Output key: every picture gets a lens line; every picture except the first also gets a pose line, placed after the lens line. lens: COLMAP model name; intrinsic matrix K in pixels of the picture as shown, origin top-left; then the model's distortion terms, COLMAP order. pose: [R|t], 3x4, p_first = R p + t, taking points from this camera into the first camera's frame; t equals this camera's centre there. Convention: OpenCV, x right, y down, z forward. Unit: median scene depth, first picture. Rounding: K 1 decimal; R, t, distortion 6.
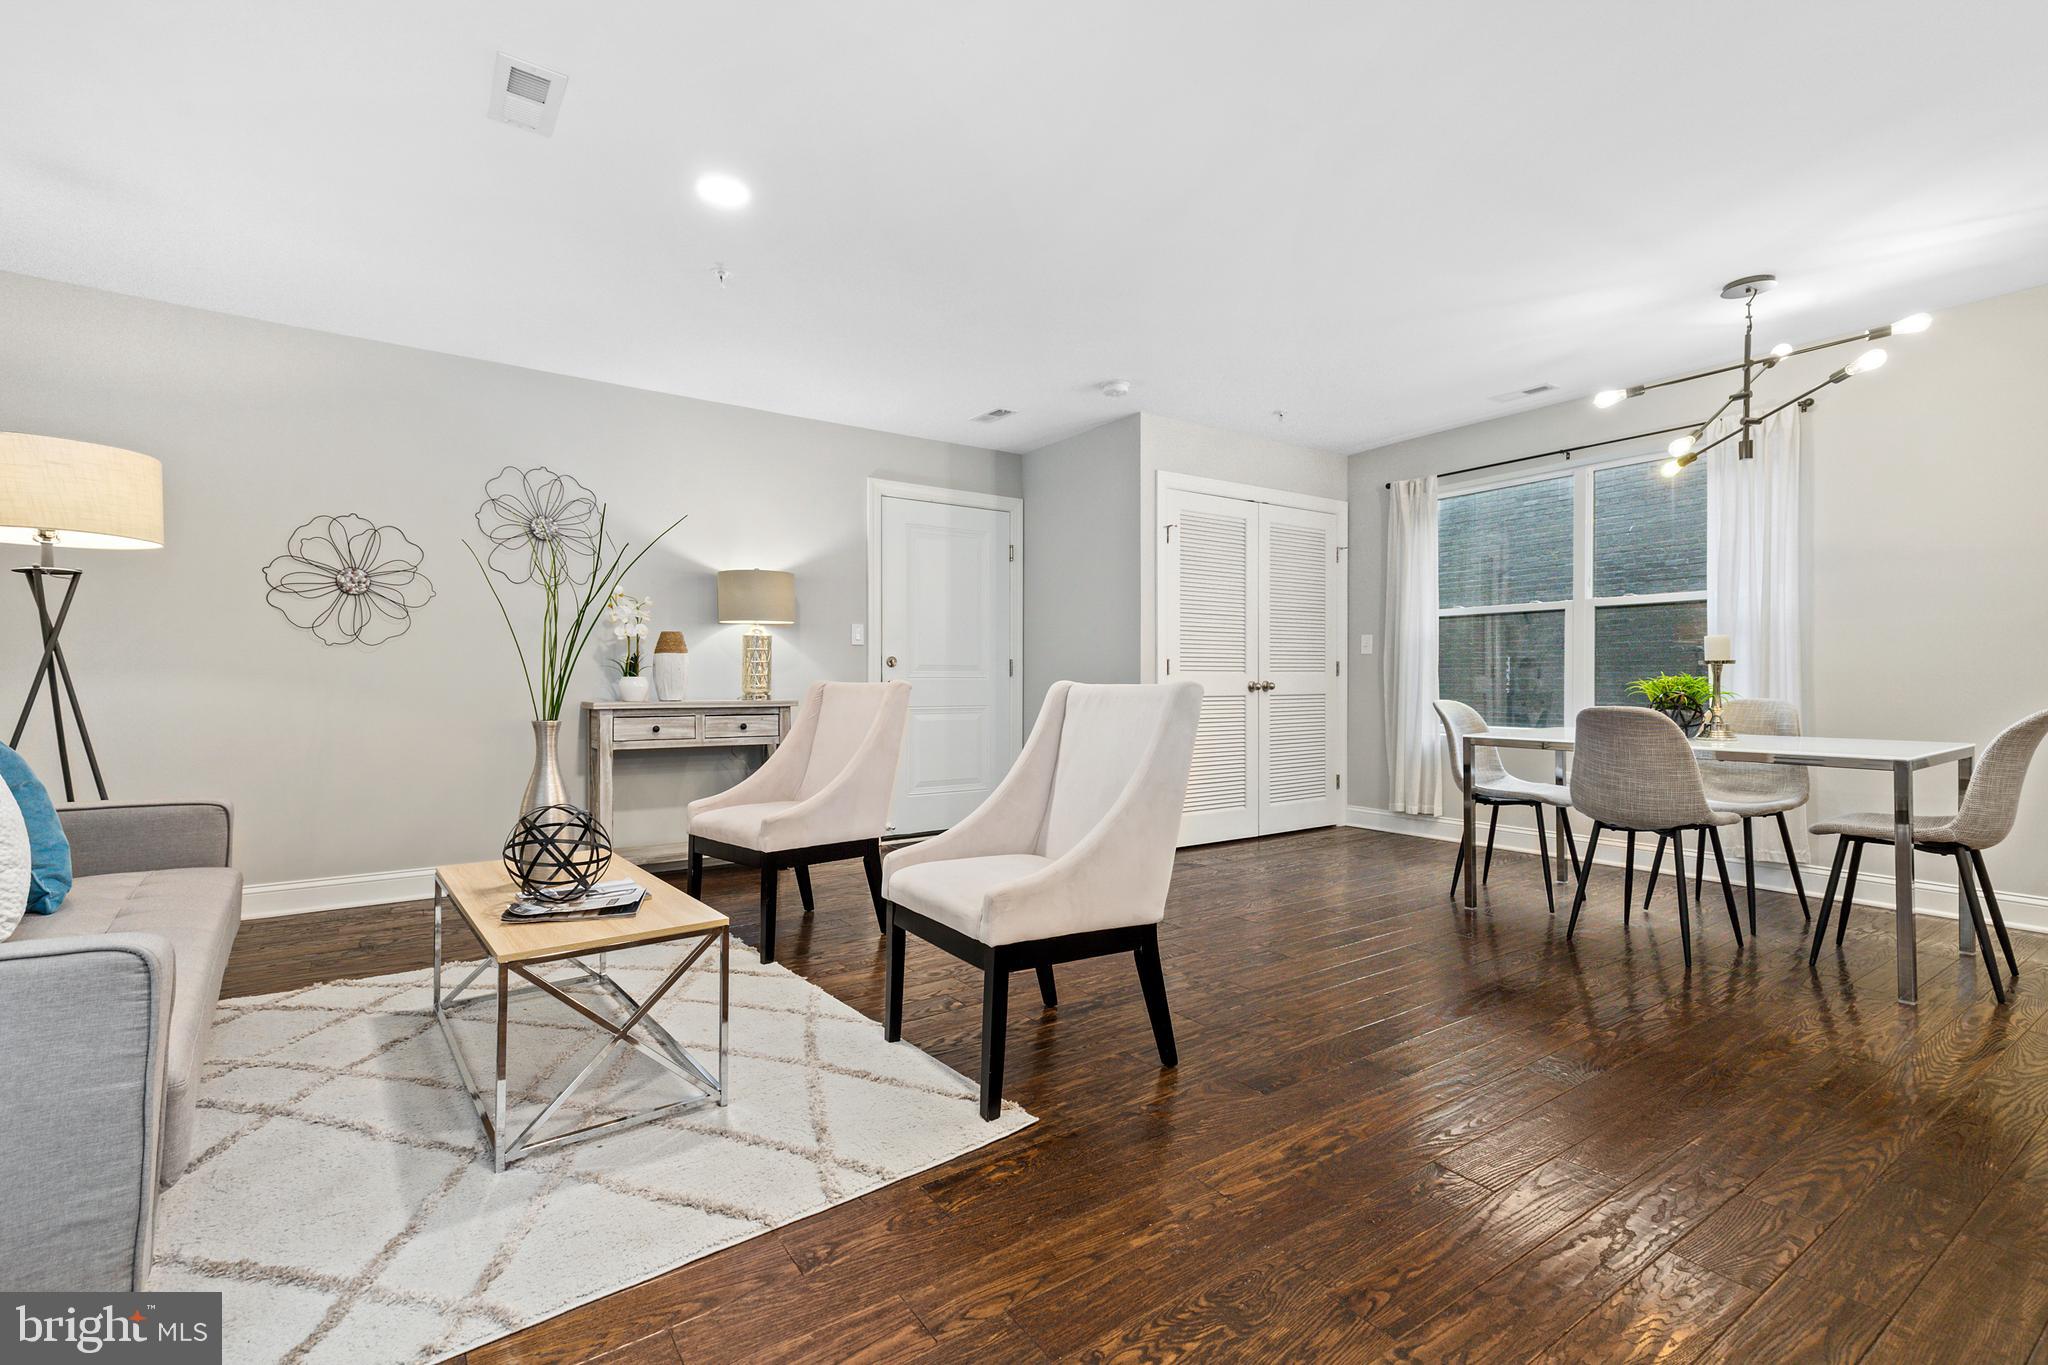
lens RADIAL K [[909.4, 0, 1024.0], [0, 909.4, 682.5], [0, 0, 1]] dist [-0.001504, 0.000273]
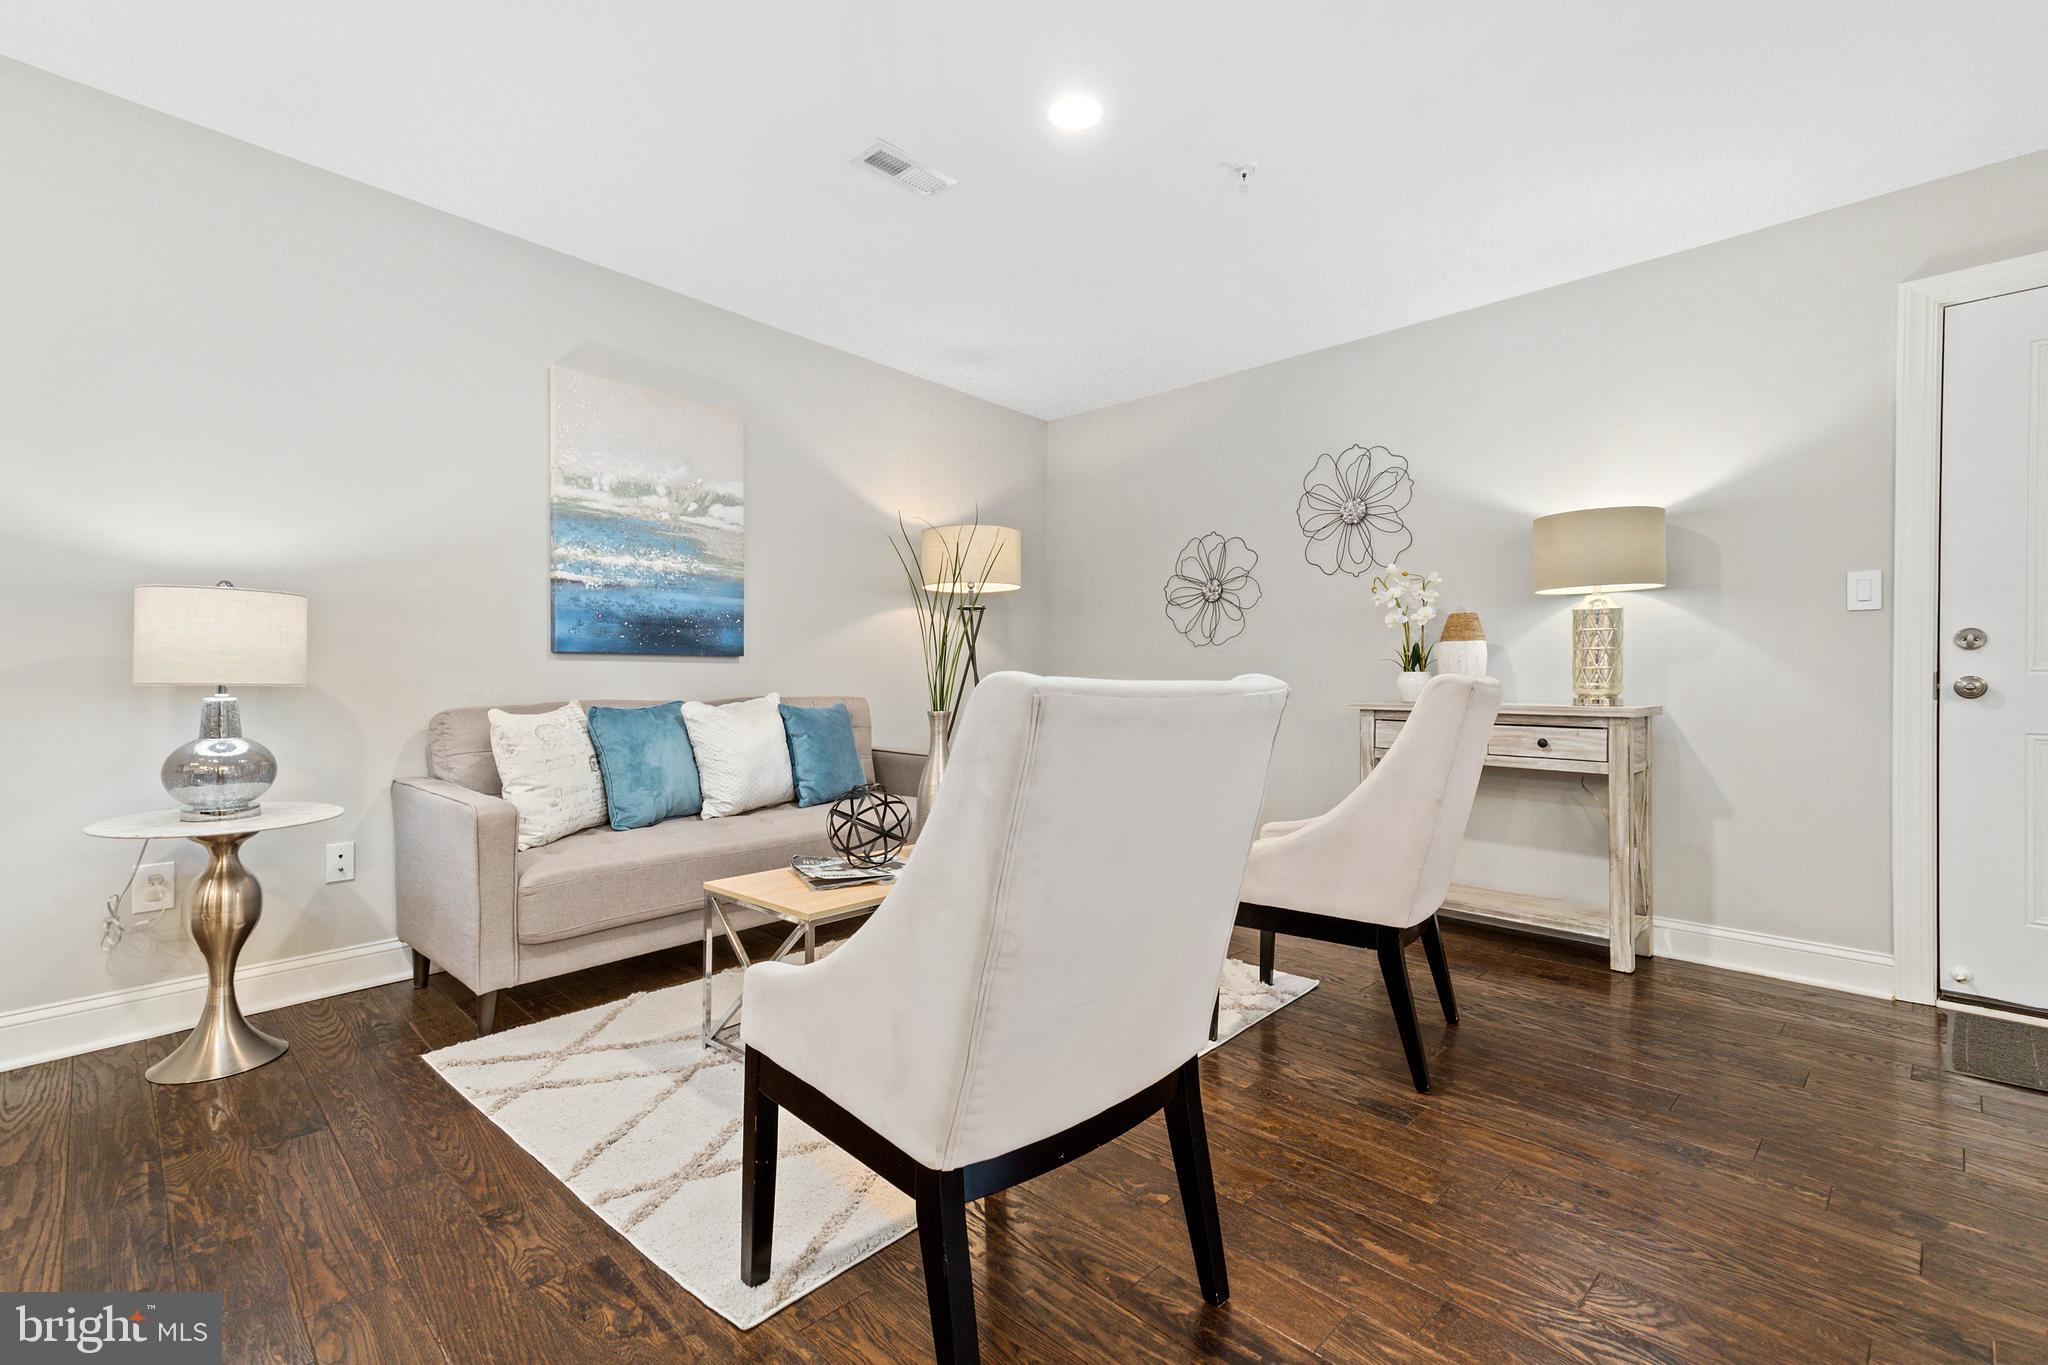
lens RADIAL K [[922.5, 0, 1010.4], [0, 922.5, 680.6], [0, 0, 1]] dist [0.025742, 0.000110]
pose [[0.157233, 0.004602, -0.987551, 0.324437], [-0.001688, 0.999989, 0.004391, -0.001614], [0.987560, 0.000976, 0.157239, 0.482344]]
